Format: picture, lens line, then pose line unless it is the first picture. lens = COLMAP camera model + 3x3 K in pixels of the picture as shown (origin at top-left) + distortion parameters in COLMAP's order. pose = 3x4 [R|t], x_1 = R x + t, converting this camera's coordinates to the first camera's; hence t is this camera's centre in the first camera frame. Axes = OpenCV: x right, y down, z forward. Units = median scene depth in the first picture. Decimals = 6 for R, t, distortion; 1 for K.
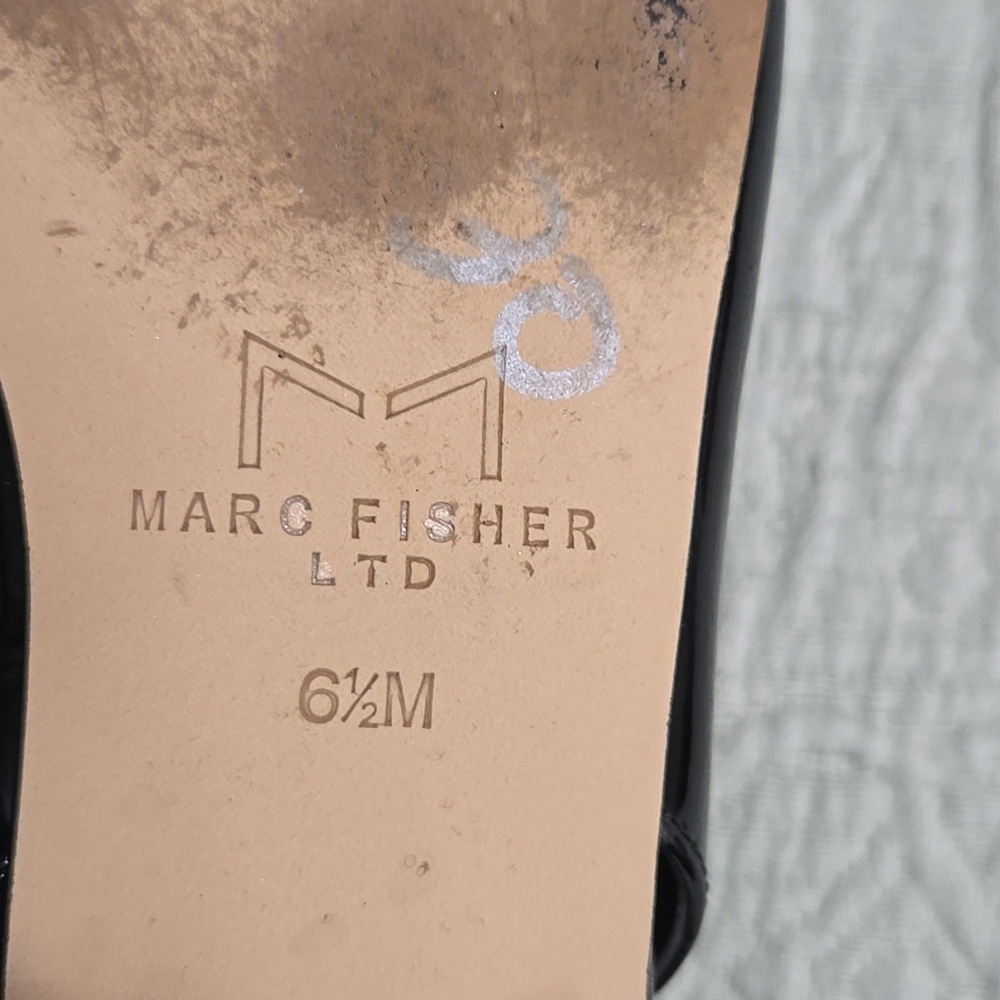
lens RADIAL K [[1516.9, 0, 502.4], [0, 1516.9, 500.6], [0, 0, 1]] dist [0.013415, 0.000000]
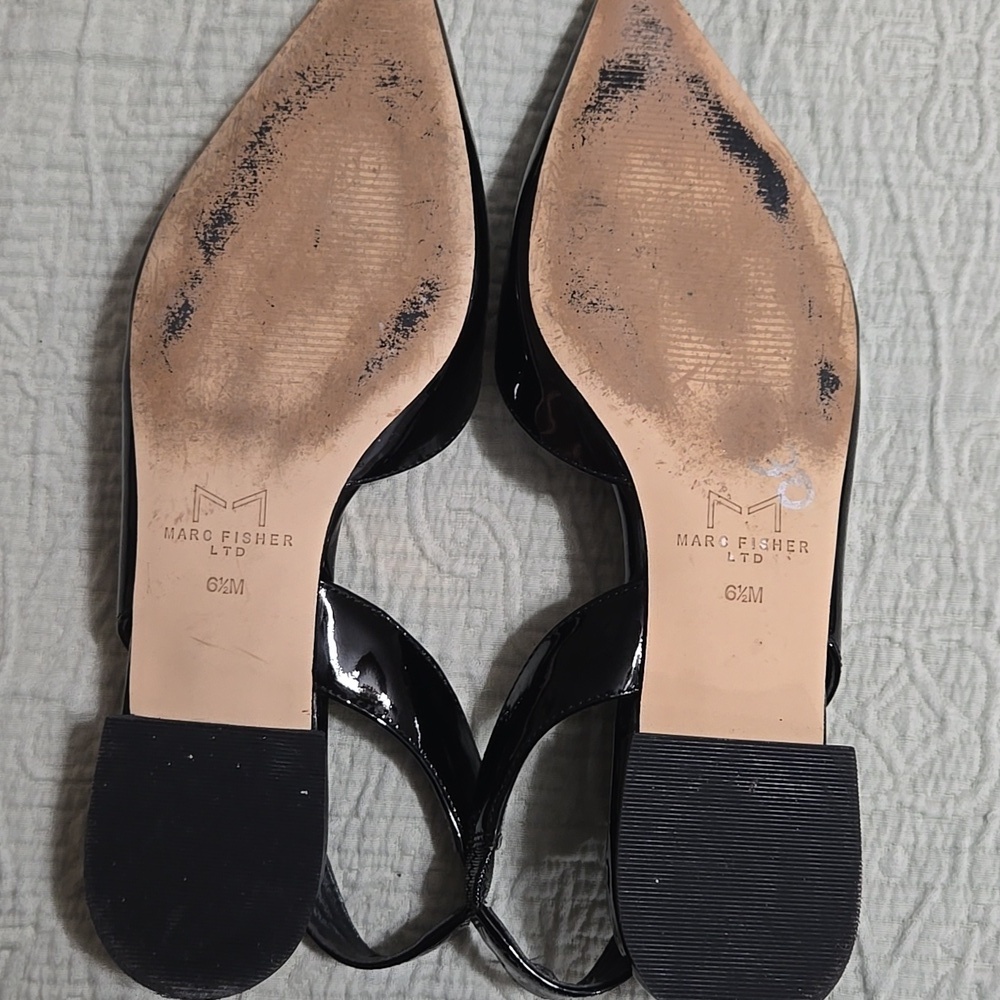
lens RADIAL K [[1516.9, 0, 459.0], [0, 1516.9, 501.3], [0, 0, 1]] dist [0.013415, 0.000000]
pose [[0.997440, -0.001430, -0.071494, -0.485599], [-0.006290, 0.994169, -0.107648, 0.293823], [0.071231, 0.107822, 0.991615, -2.503195]]
